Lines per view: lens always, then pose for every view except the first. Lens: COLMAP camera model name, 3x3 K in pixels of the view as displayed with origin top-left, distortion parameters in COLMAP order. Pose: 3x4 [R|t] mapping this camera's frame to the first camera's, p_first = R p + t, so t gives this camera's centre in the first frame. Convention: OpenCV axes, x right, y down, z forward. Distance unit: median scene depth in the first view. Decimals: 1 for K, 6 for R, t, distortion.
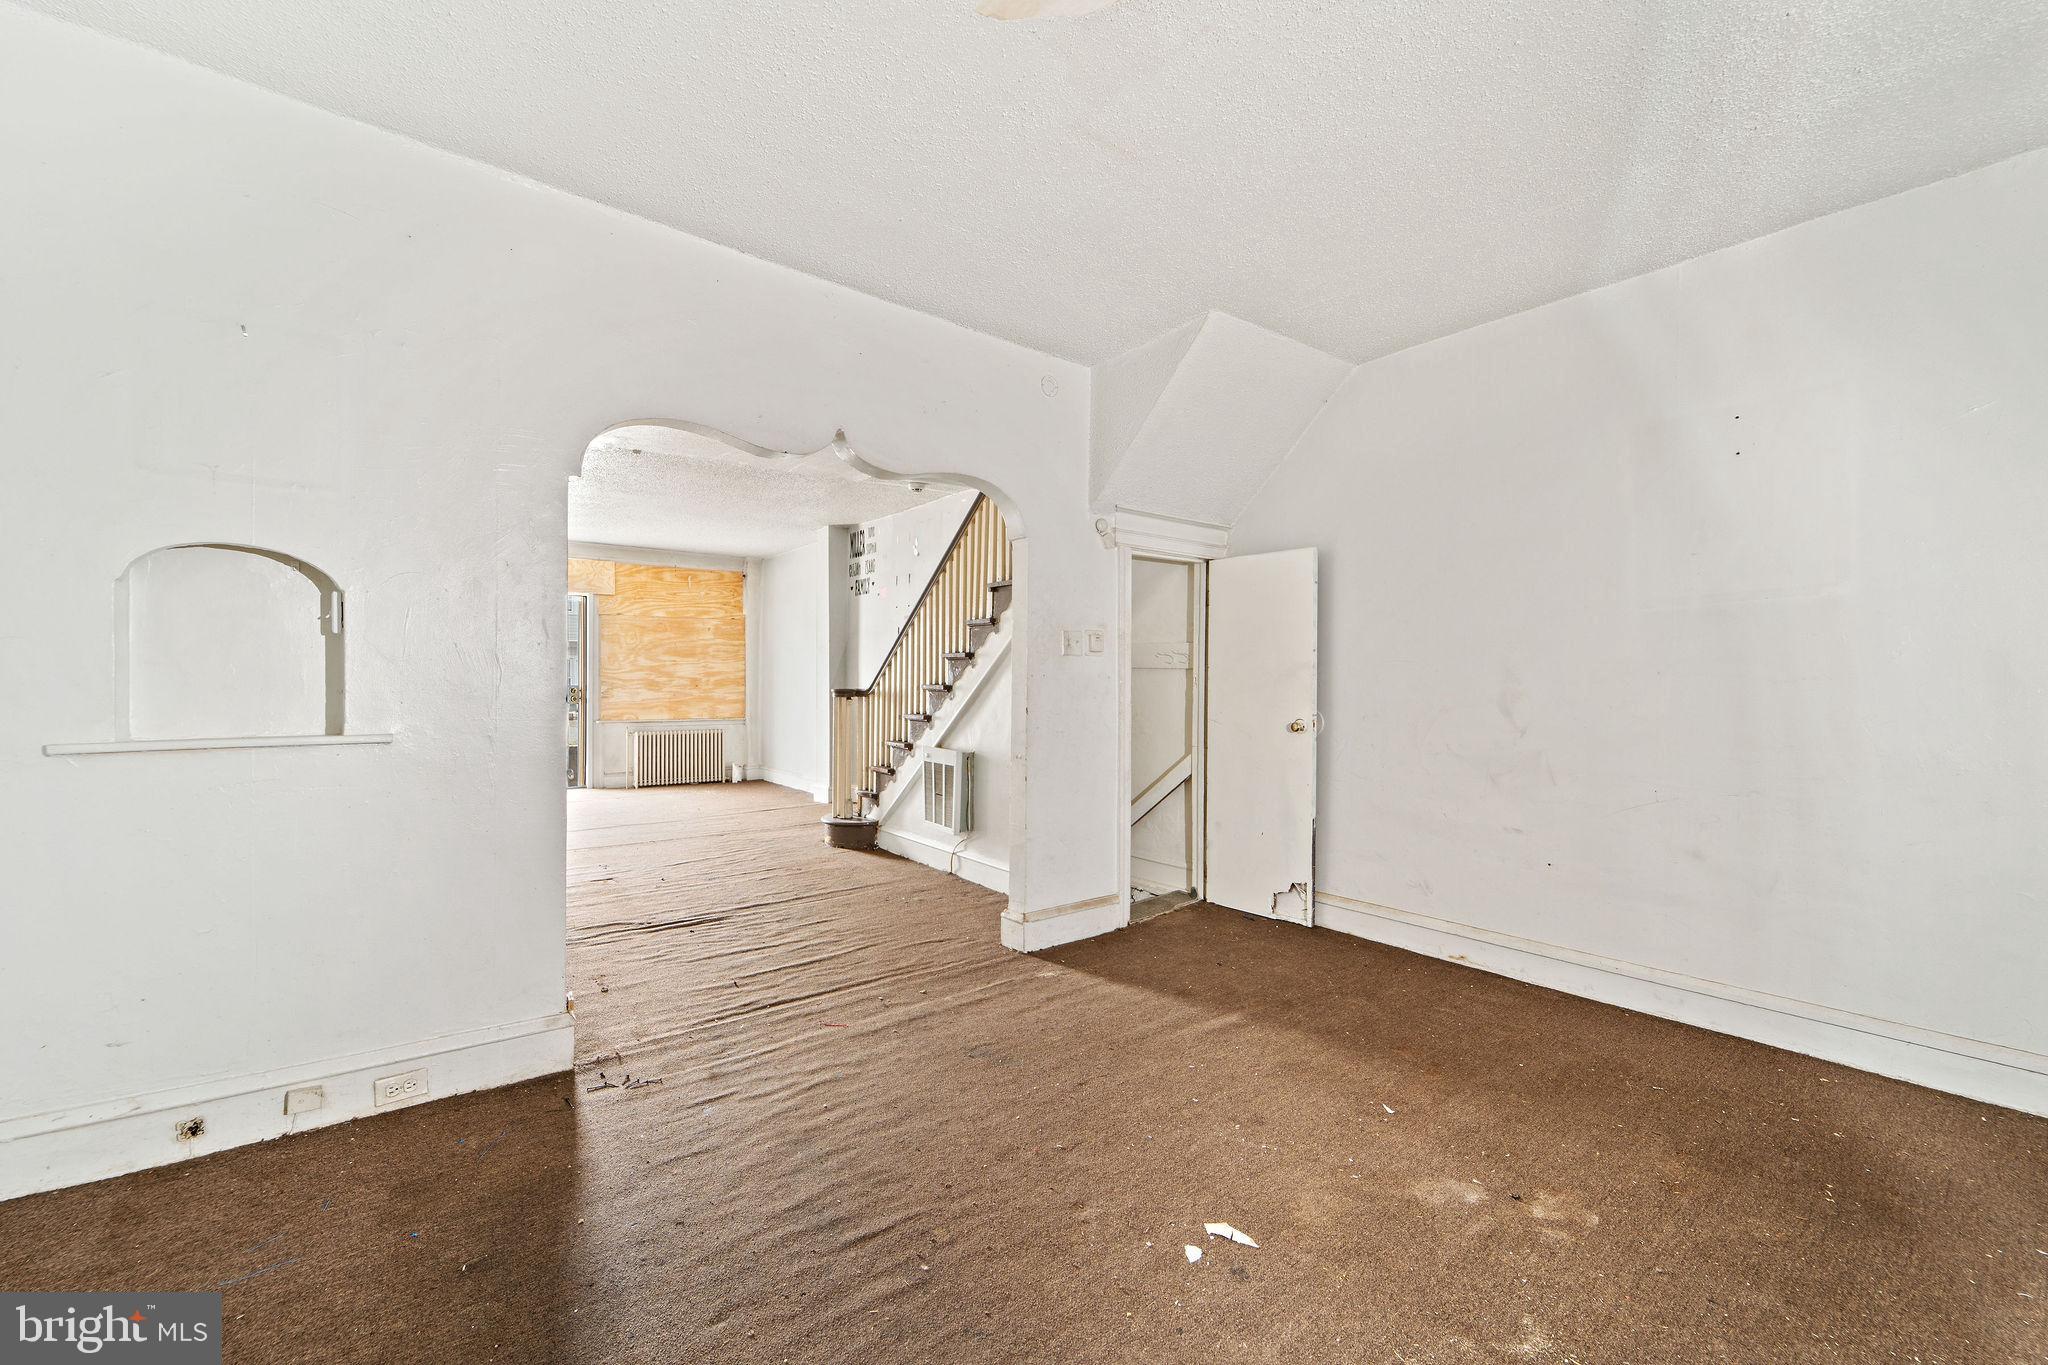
lens RADIAL K [[830.4, 0, 1021.2], [0, 830.4, 703.0], [0, 0, 1]] dist [-0.000580, -0.000194]
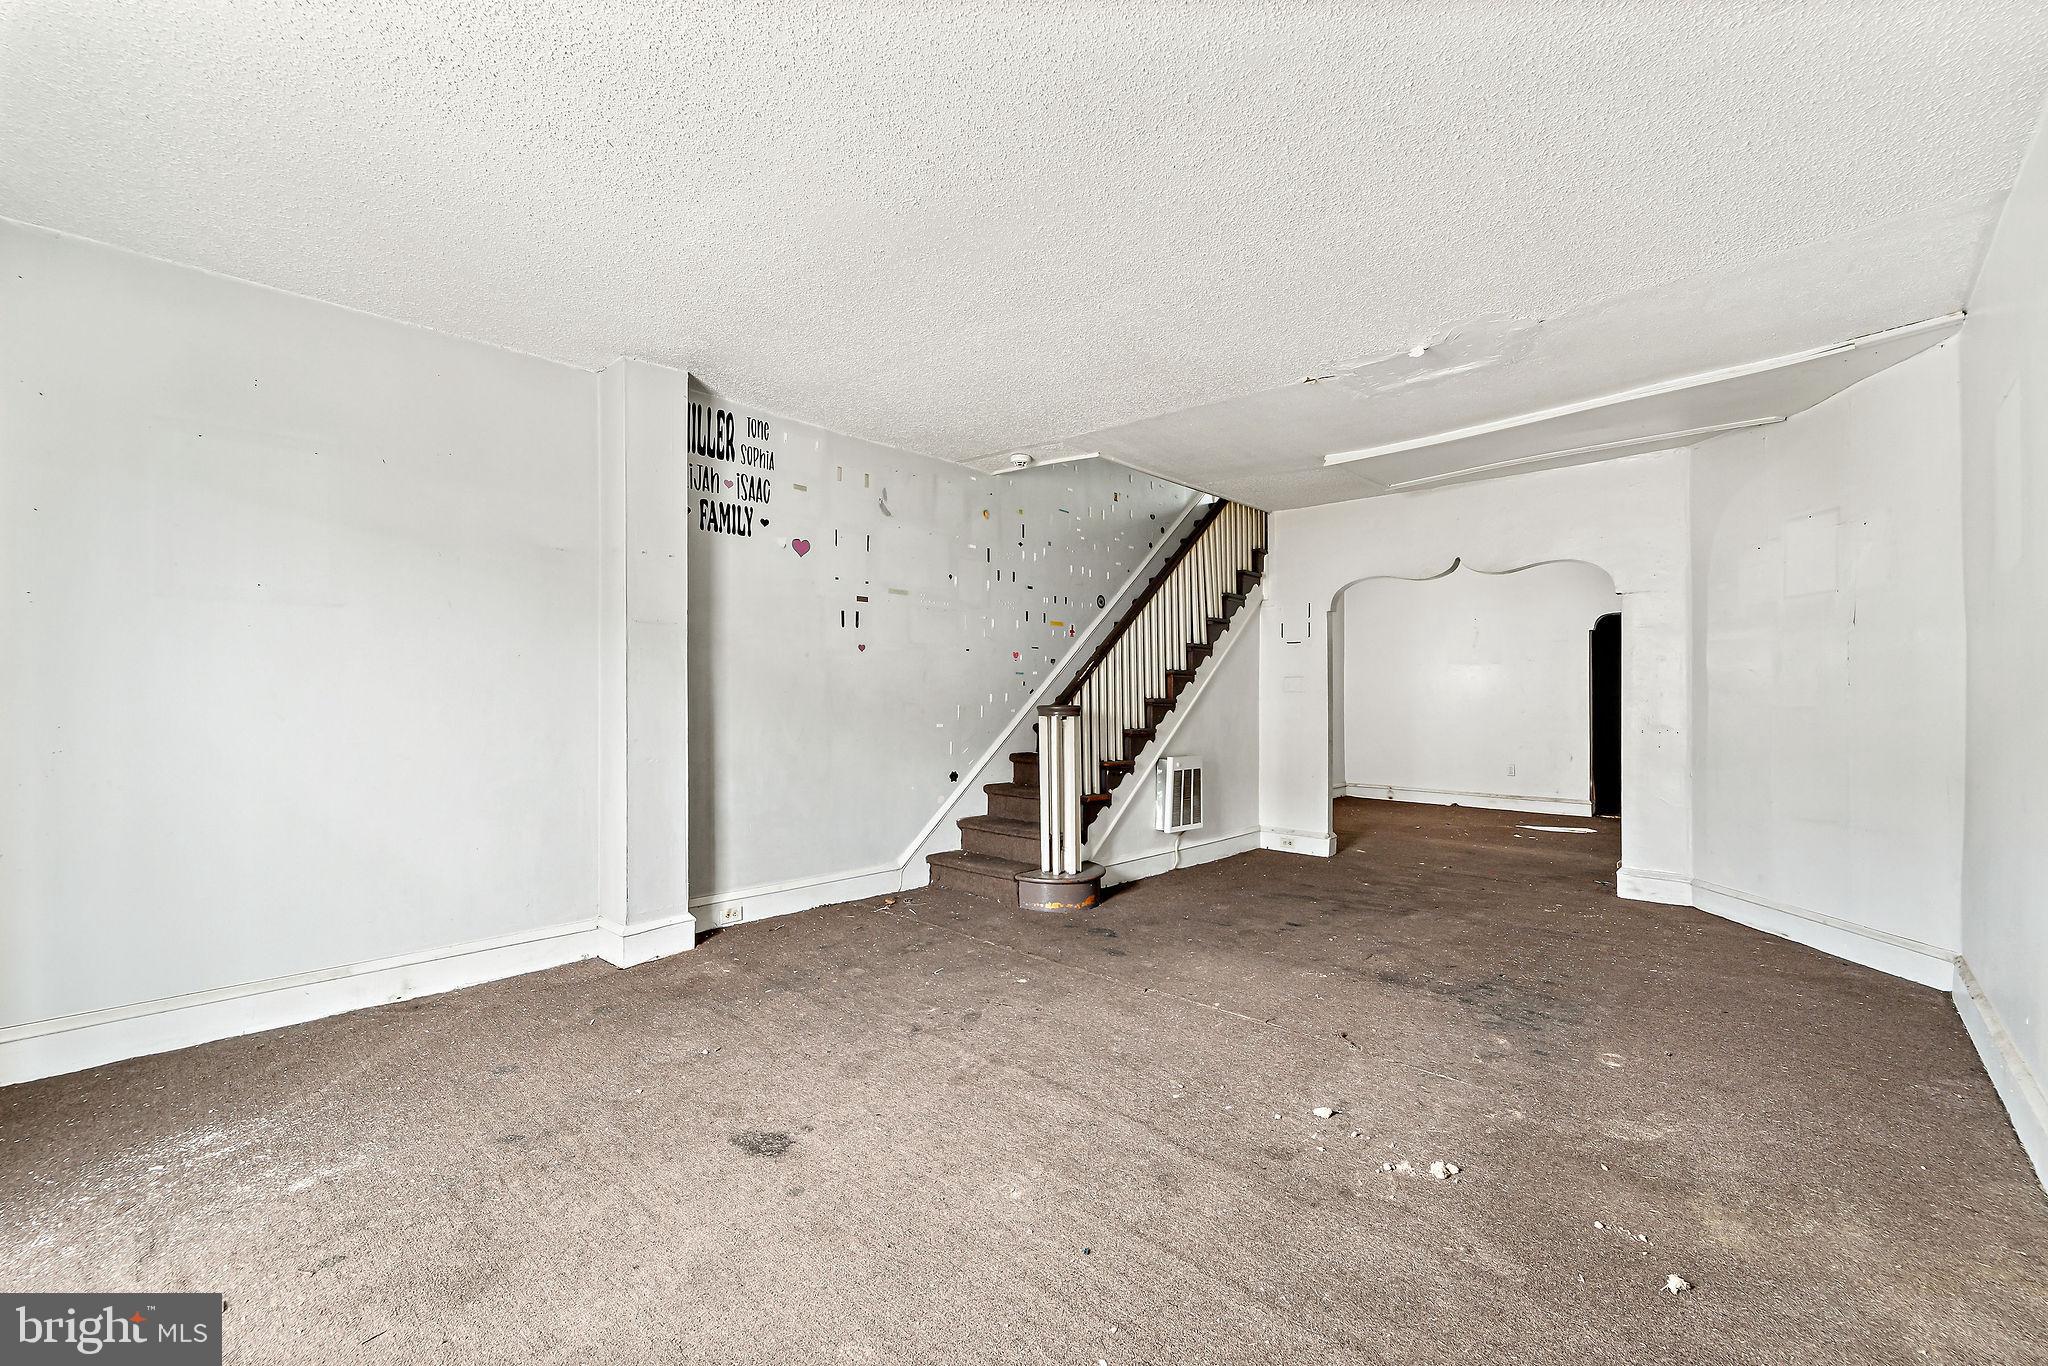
lens RADIAL K [[830.4, 0, 1021.2], [0, 830.4, 703.5], [0, 0, 1]] dist [-0.000580, -0.000194]
pose [[-0.150019, -0.002533, 0.988680, -0.947188], [0.032349, 0.999449, 0.007469, -0.024318], [-0.988154, 0.033103, -0.149854, 1.138611]]
